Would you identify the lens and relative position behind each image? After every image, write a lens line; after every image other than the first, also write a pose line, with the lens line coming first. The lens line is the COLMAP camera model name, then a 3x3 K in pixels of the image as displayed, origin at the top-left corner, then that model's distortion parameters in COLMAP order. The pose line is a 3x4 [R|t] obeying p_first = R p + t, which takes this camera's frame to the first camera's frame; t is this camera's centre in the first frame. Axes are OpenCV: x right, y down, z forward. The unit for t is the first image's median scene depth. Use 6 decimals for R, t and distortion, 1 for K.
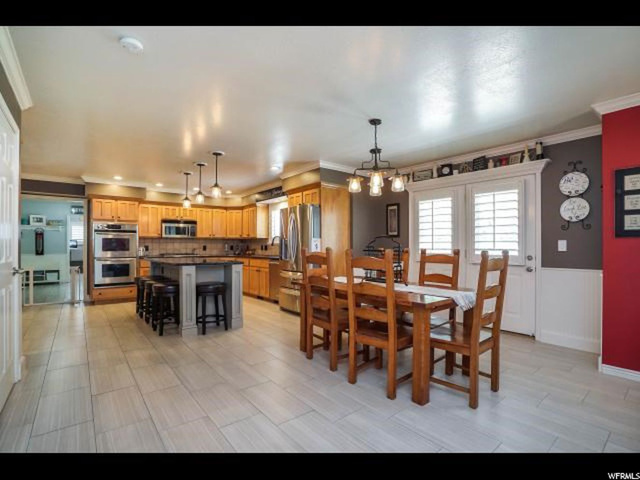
lens RADIAL K [[307.6, 0, 320.0], [0, 307.6, 240.0], [0, 0, 1]] dist [-0.024535, -0.000227]
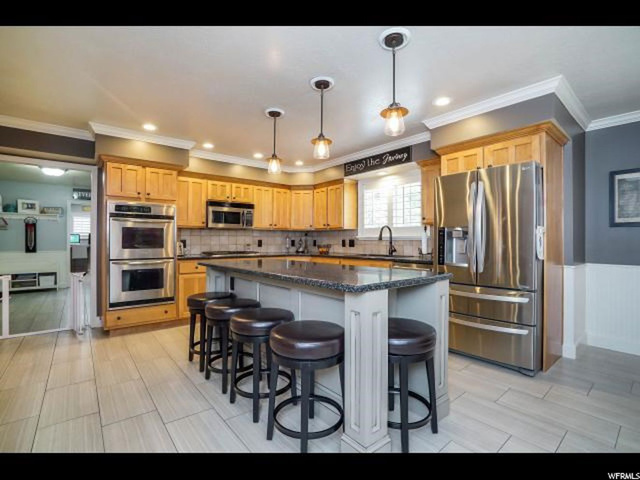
lens RADIAL K [[299.9, 0, 316.4], [0, 299.9, 234.8], [0, 0, 1]] dist [-0.030517, 0.000833]
pose [[0.999995, 0.000622, 0.003241, -0.275714], [-0.000615, 0.999998, -0.002113, 0.008495], [-0.003242, 0.002111, 0.999993, 0.339248]]
